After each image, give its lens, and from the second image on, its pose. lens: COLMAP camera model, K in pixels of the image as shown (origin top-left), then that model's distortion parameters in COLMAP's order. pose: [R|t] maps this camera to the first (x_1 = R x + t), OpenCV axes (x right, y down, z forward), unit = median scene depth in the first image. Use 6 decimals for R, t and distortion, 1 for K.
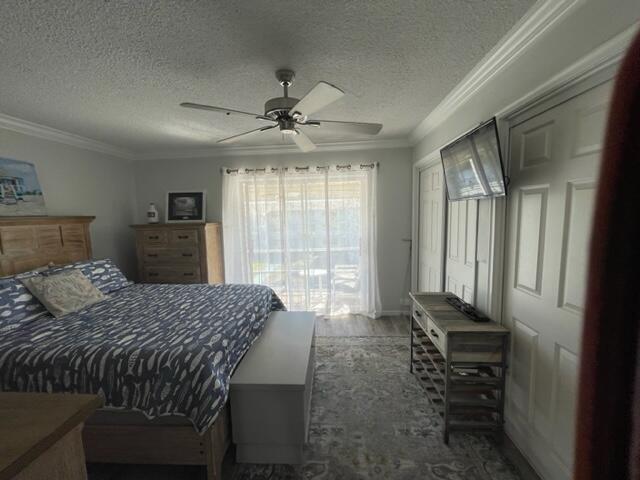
lens RADIAL K [[258.8, 0, 318.7], [0, 258.8, 241.0], [0, 0, 1]] dist [-0.002270, 0.001121]
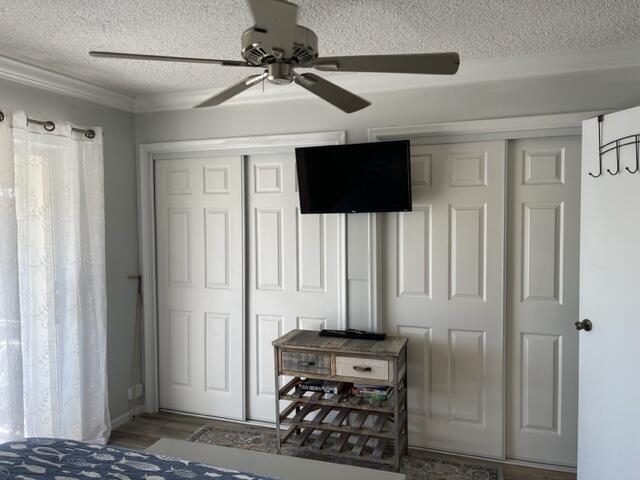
lens RADIAL K [[485.1, 0, 315.9], [0, 485.1, 239.8], [0, 0, 1]] dist [0.041633, -0.036576]
pose [[0.273295, -0.021008, 0.961701, -1.034239], [0.106674, 0.994257, -0.008595, -0.058812], [-0.955997, 0.104937, 0.273967, 0.621640]]
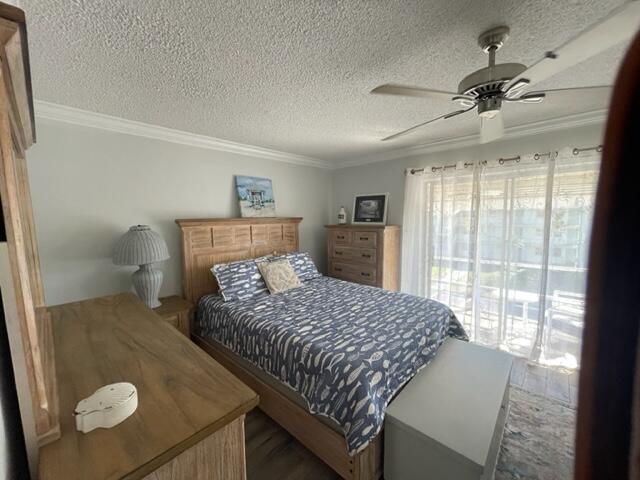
lens RADIAL K [[258.7, 0, 316.7], [0, 258.7, 241.7], [0, 0, 1]] dist [-0.006140, 0.000060]
pose [[0.769991, 0.076485, -0.633454, -0.005997], [-0.073449, 0.996815, 0.031077, -0.033992], [0.633813, 0.022598, 0.773156, 0.103152]]
